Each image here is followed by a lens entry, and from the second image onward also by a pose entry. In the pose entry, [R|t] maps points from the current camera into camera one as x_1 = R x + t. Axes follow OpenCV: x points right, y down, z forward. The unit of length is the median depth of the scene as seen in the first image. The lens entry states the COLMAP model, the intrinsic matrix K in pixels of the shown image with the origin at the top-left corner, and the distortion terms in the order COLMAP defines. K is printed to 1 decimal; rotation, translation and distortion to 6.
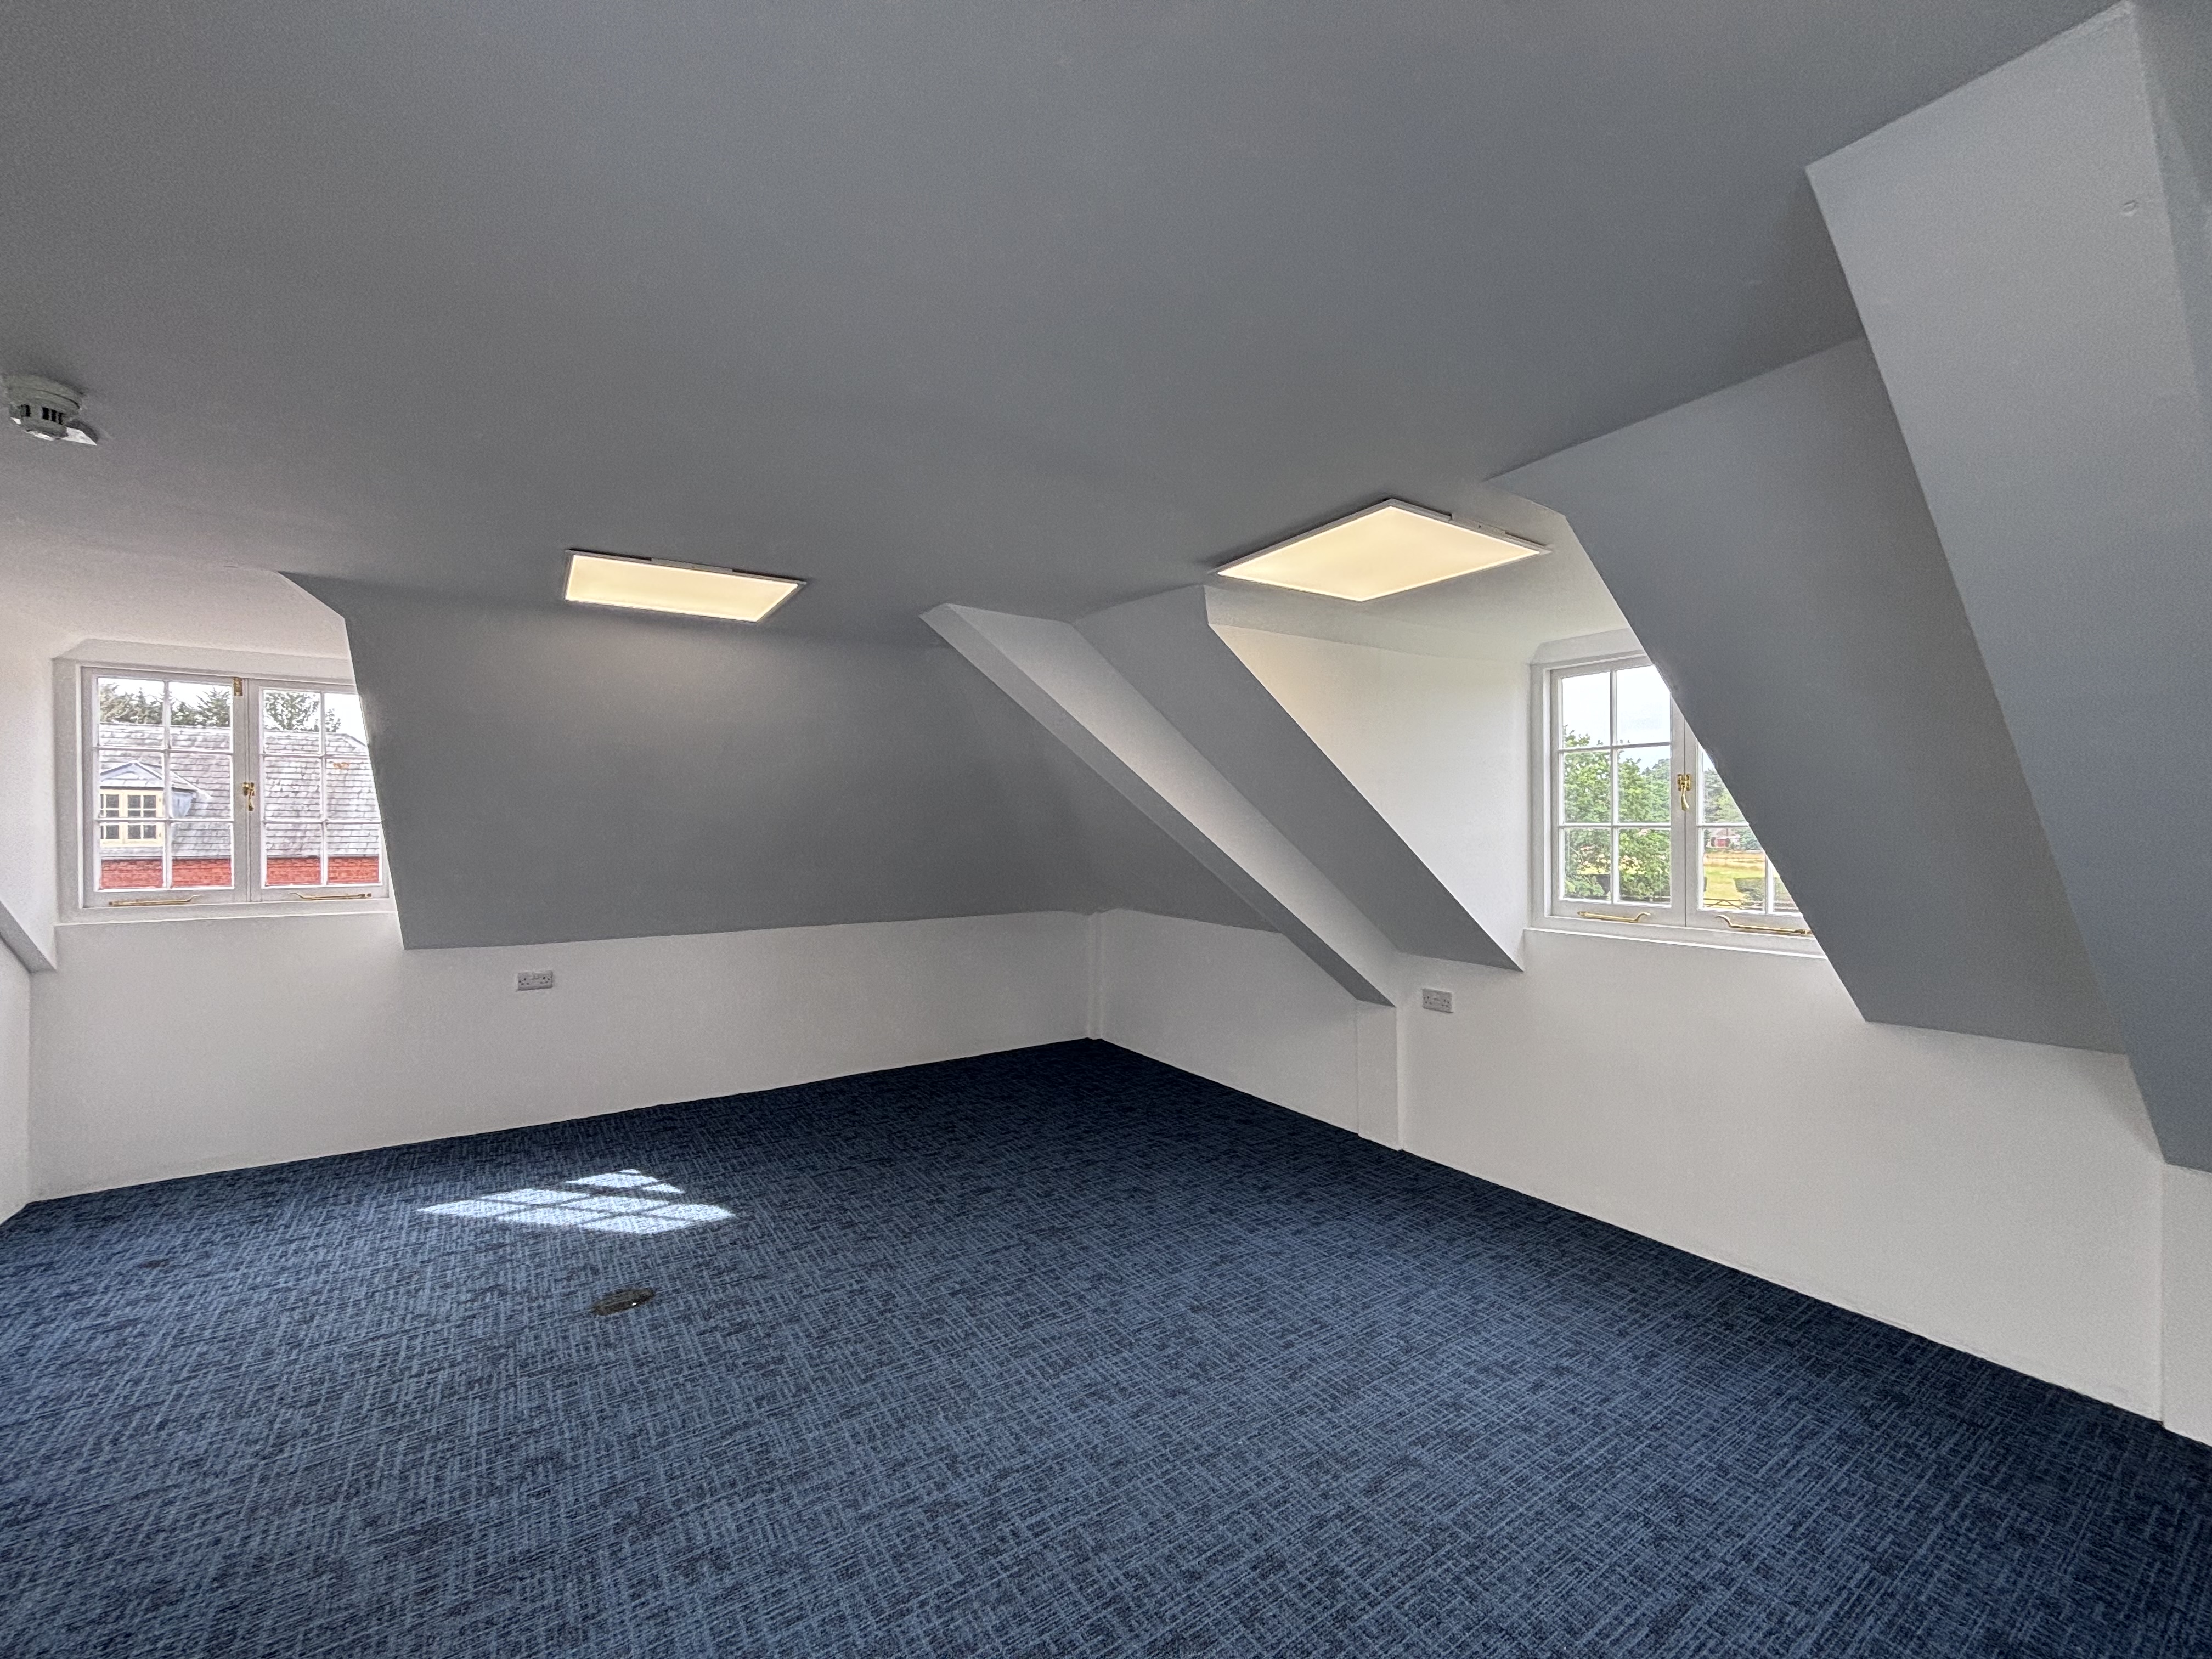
lens RADIAL K [[909.7, 0, 1117.3], [0, 909.7, 825.2], [0, 0, 1]] dist [0.000558, 0.000766]
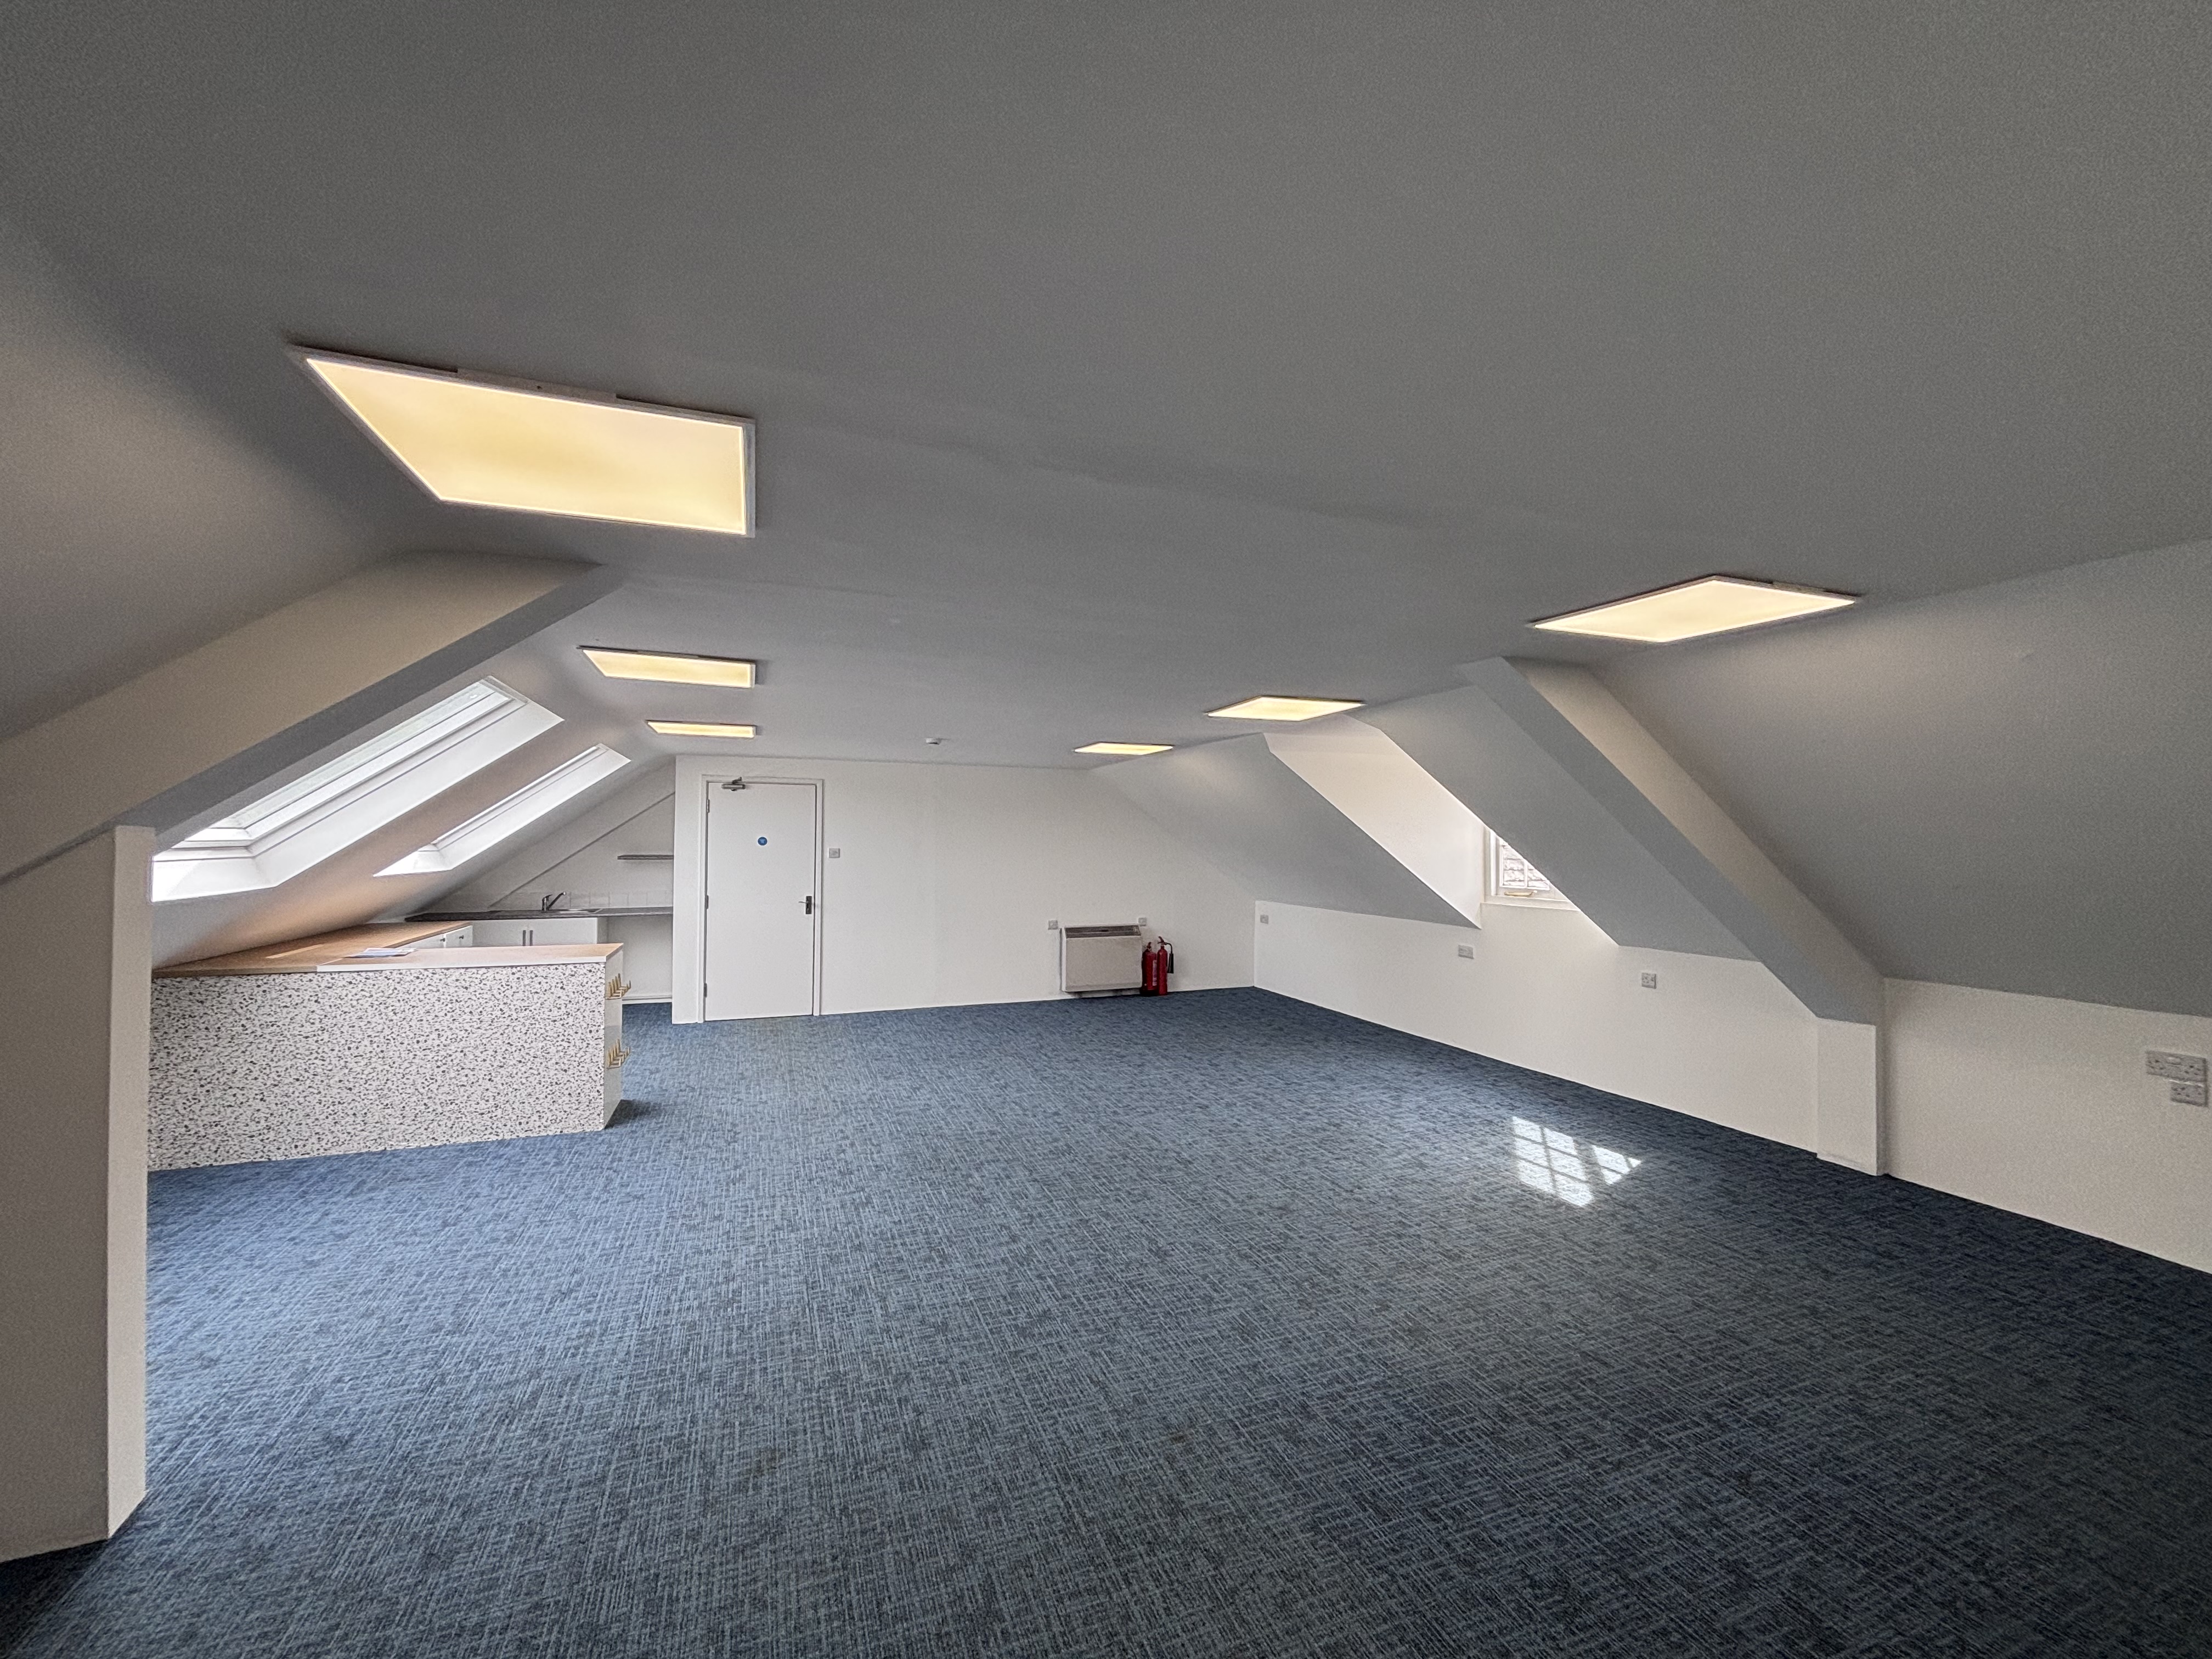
lens RADIAL K [[909.7, 0, 1091.7], [0, 909.7, 830.0], [0, 0, 1]] dist [0.000558, 0.000766]
pose [[-0.201143, -0.014031, -0.979461, 0.729478], [-0.016371, 0.999806, -0.010960, 0.003477], [0.979425, 0.013830, -0.201334, 0.618555]]
